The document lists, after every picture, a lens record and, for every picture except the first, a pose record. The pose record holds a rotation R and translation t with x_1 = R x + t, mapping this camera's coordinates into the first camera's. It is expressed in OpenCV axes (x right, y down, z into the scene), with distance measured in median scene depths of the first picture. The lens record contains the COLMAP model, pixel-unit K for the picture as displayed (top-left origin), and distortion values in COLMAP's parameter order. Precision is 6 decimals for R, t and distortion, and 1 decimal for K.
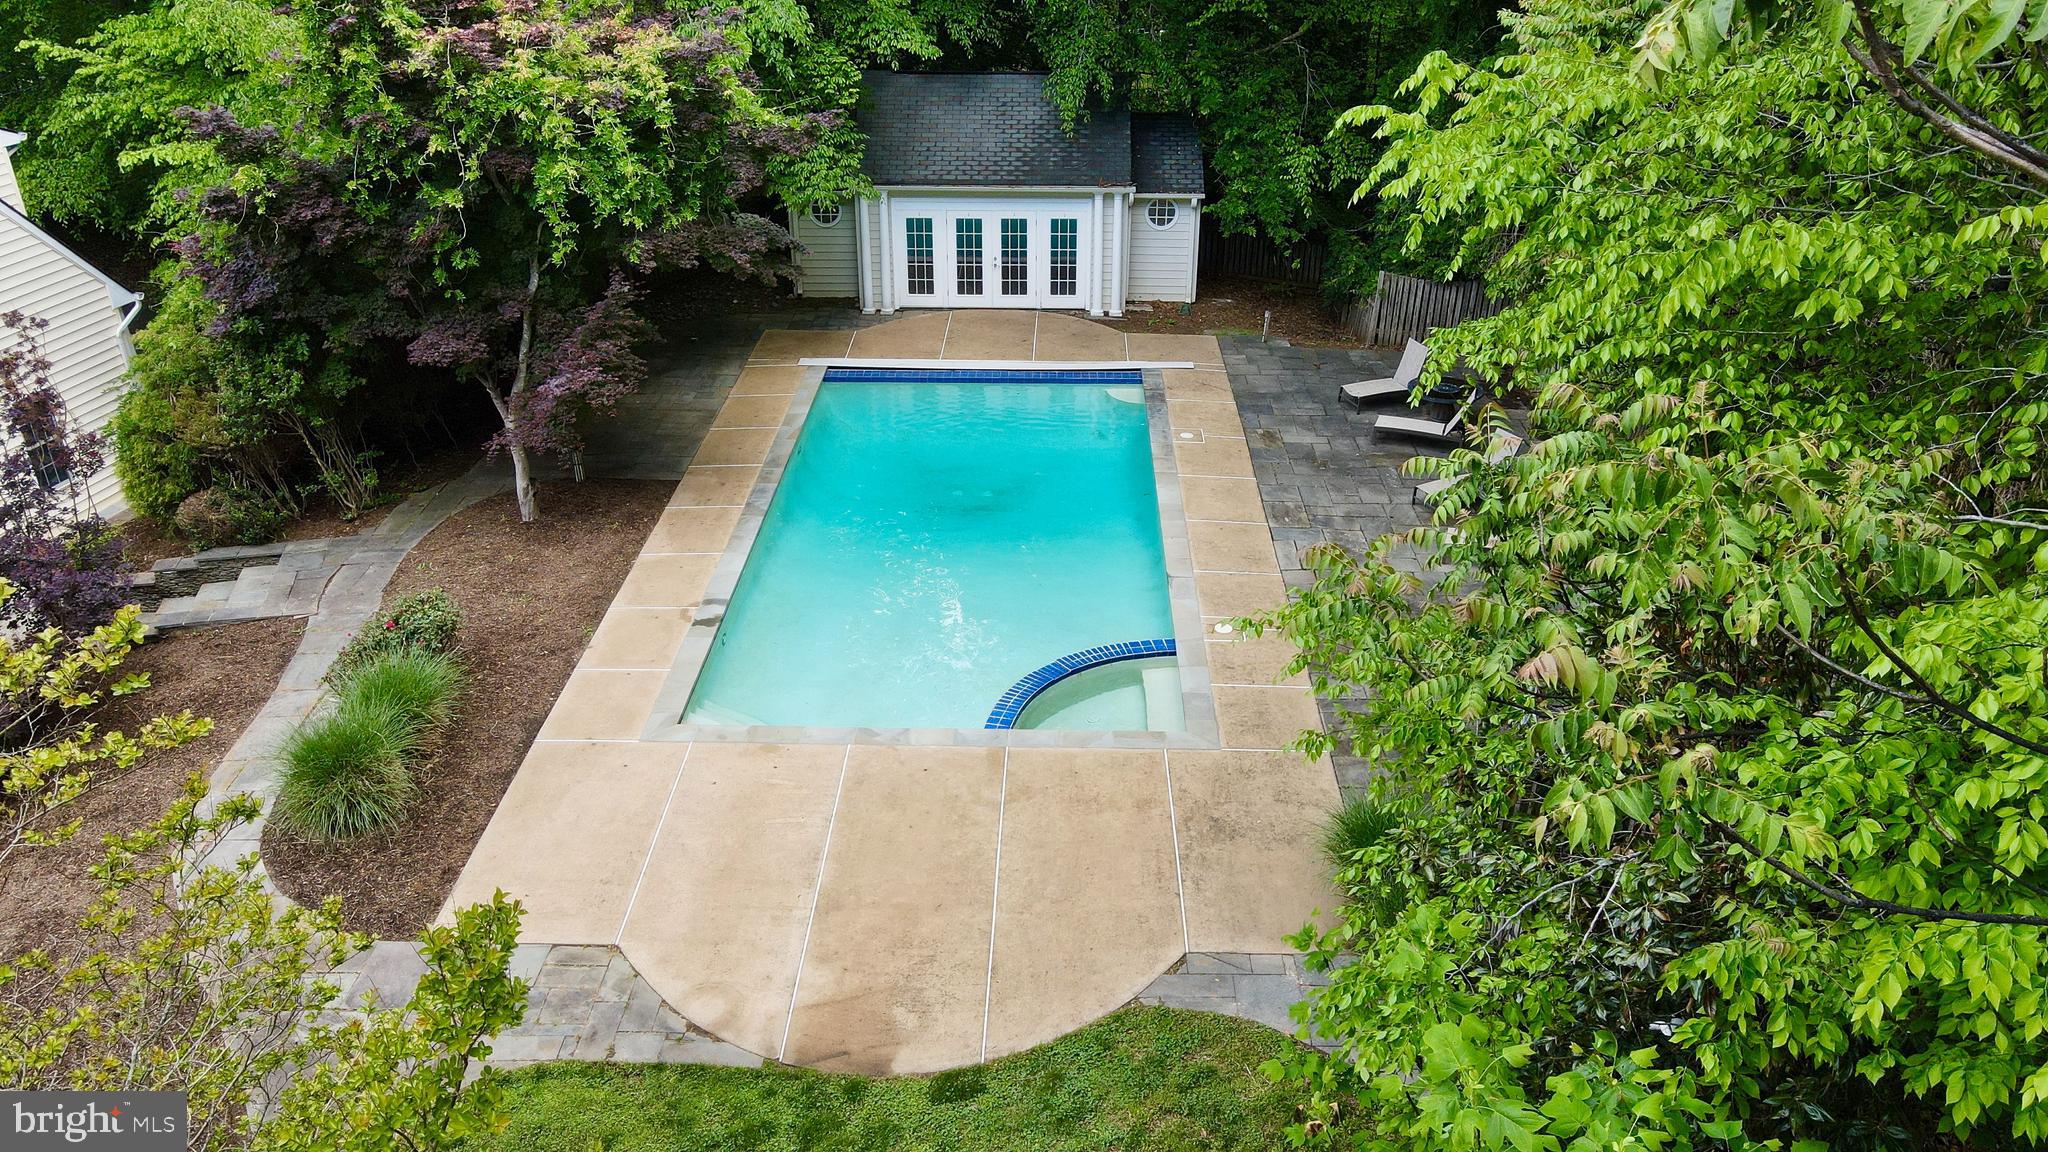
lens RADIAL K [[1520.1, 0, 1022.8], [0, 1520.1, 581.3], [0, 0, 1]] dist [-0.004581, 0.029830]
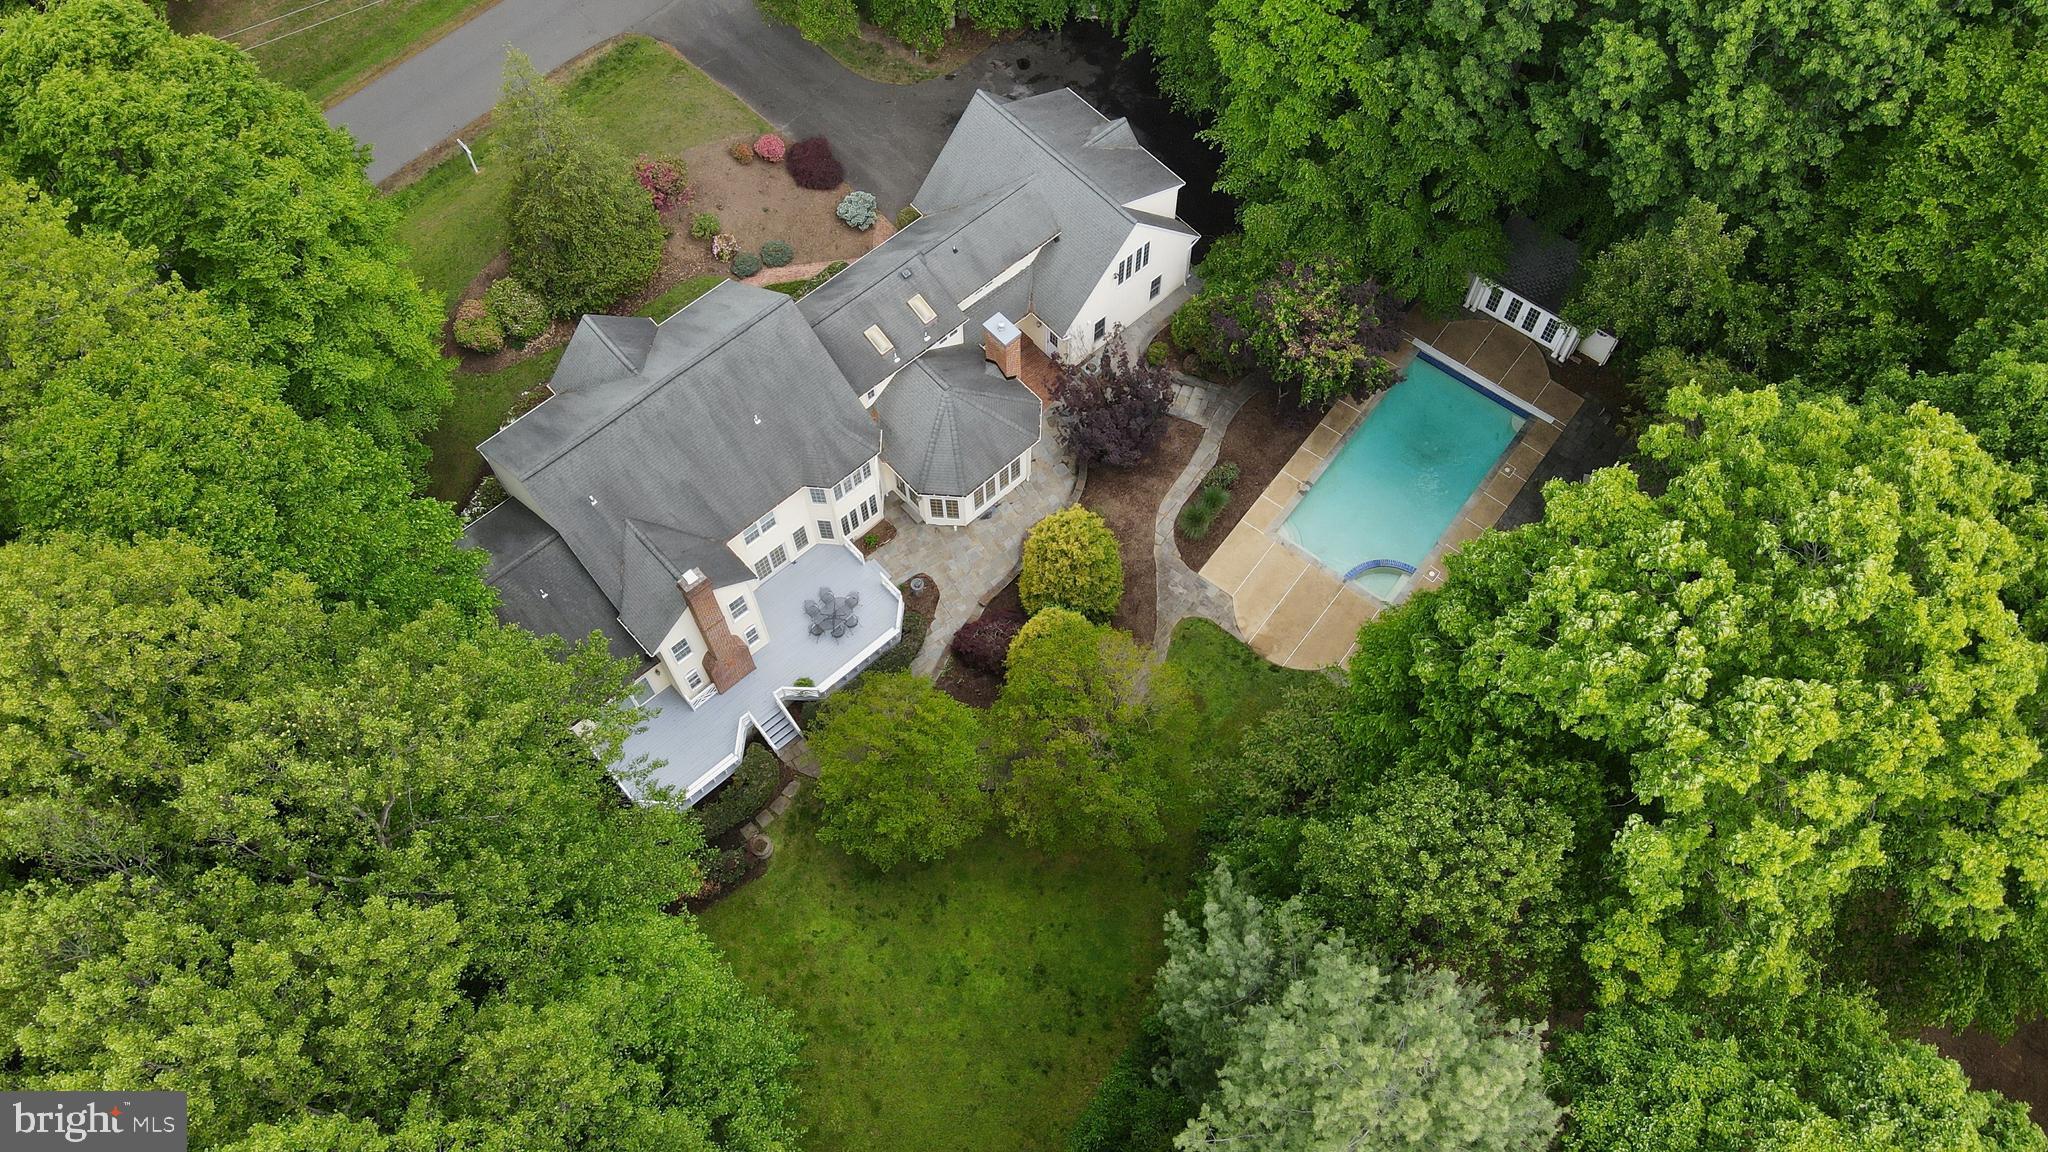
lens RADIAL K [[1520.1, 0, 1022.6], [0, 1520.1, 589.6], [0, 0, 1]] dist [-0.004581, 0.029830]
pose [[0.806955, 0.525393, -0.269787, 0.218507], [-0.268695, 0.733362, 0.624486, -1.206605], [0.525953, -0.431442, 0.732961, -1.311578]]
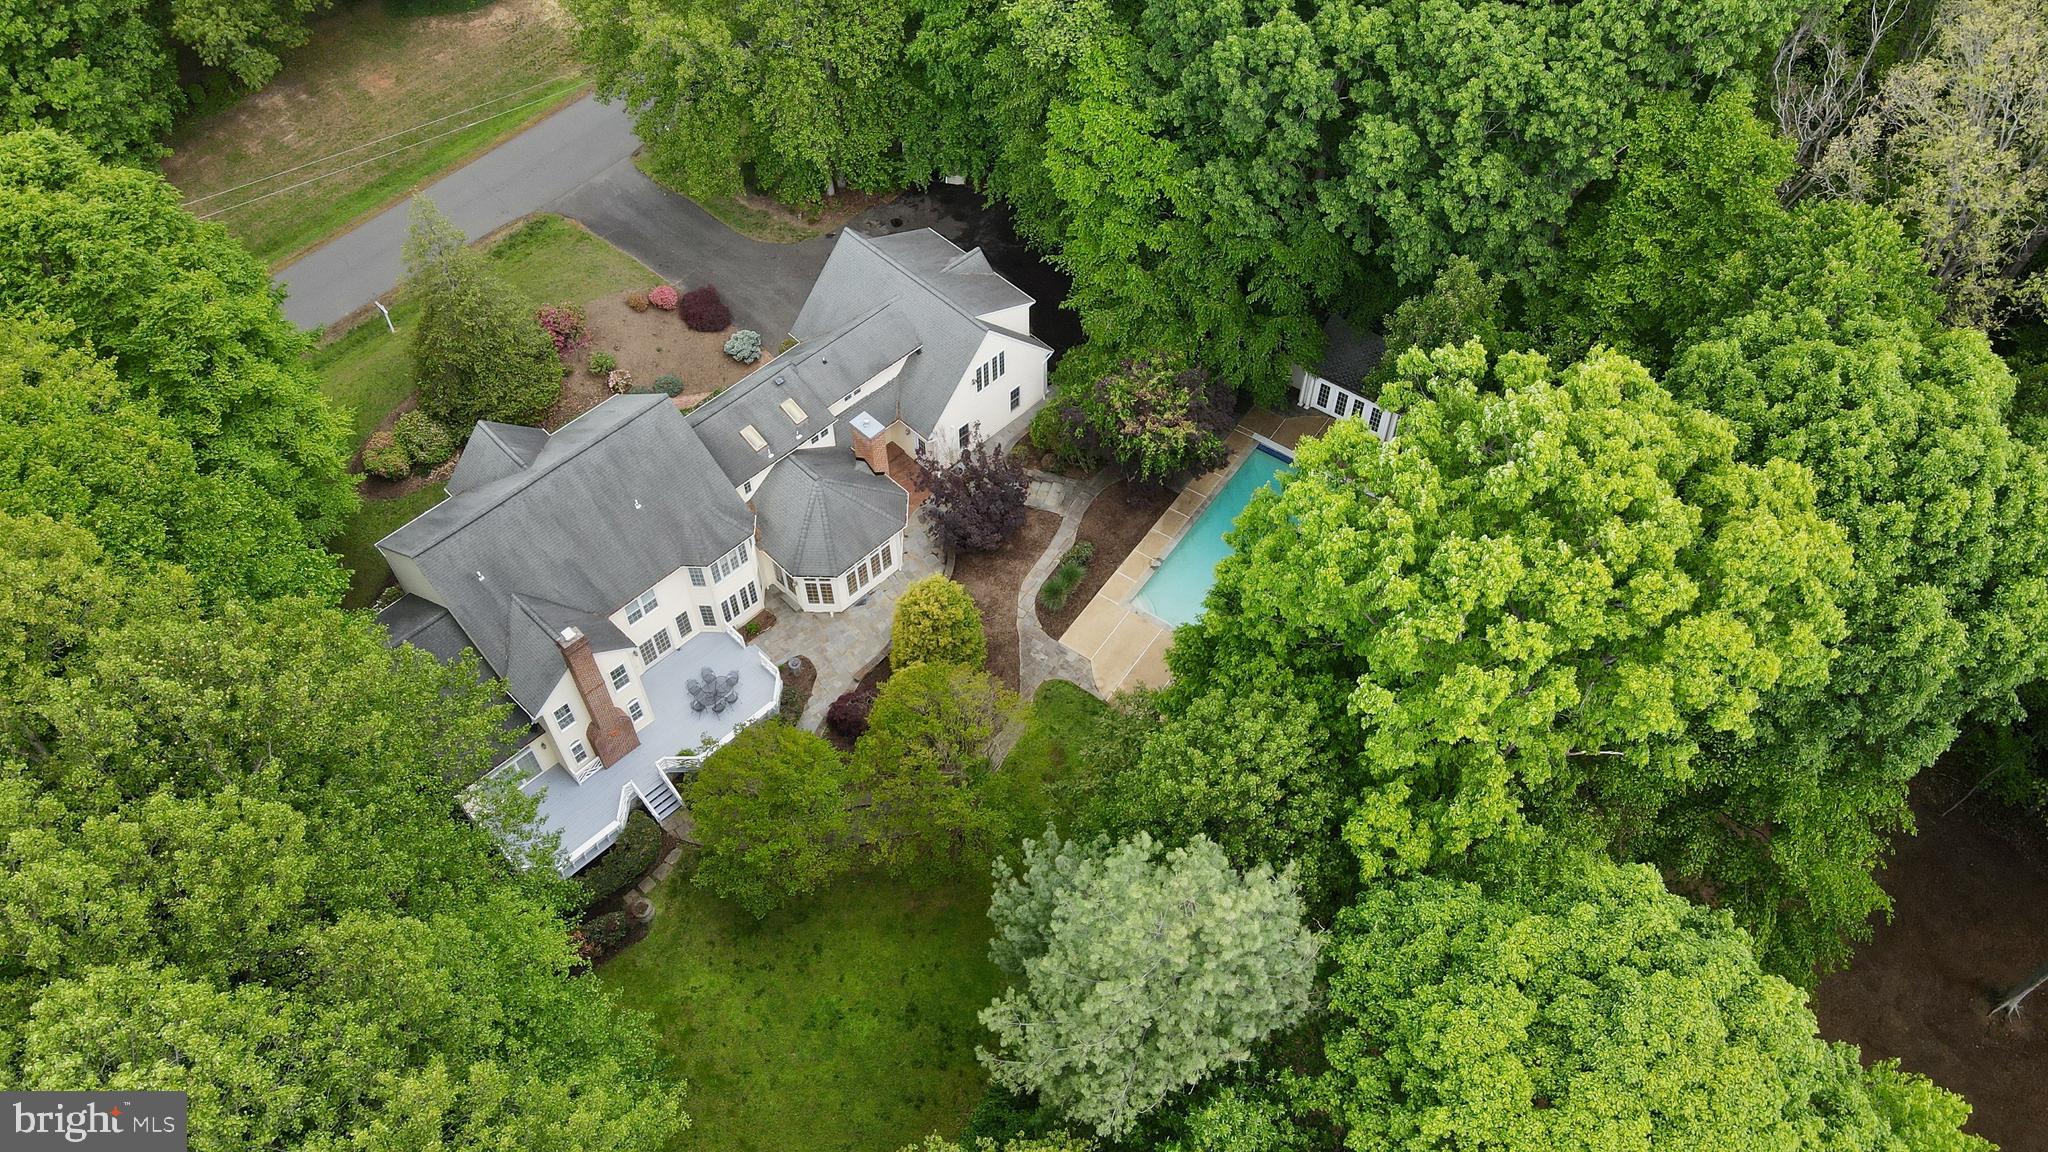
lens RADIAL K [[1520.1, 0, 1019.9], [0, 1520.1, 597.5], [0, 0, 1]] dist [-0.004581, 0.029830]
pose [[0.834373, 0.442551, -0.328589, 0.517385], [-0.251719, 0.836269, 0.487126, -1.100478], [0.490366, -0.323733, 0.809159, -1.465653]]
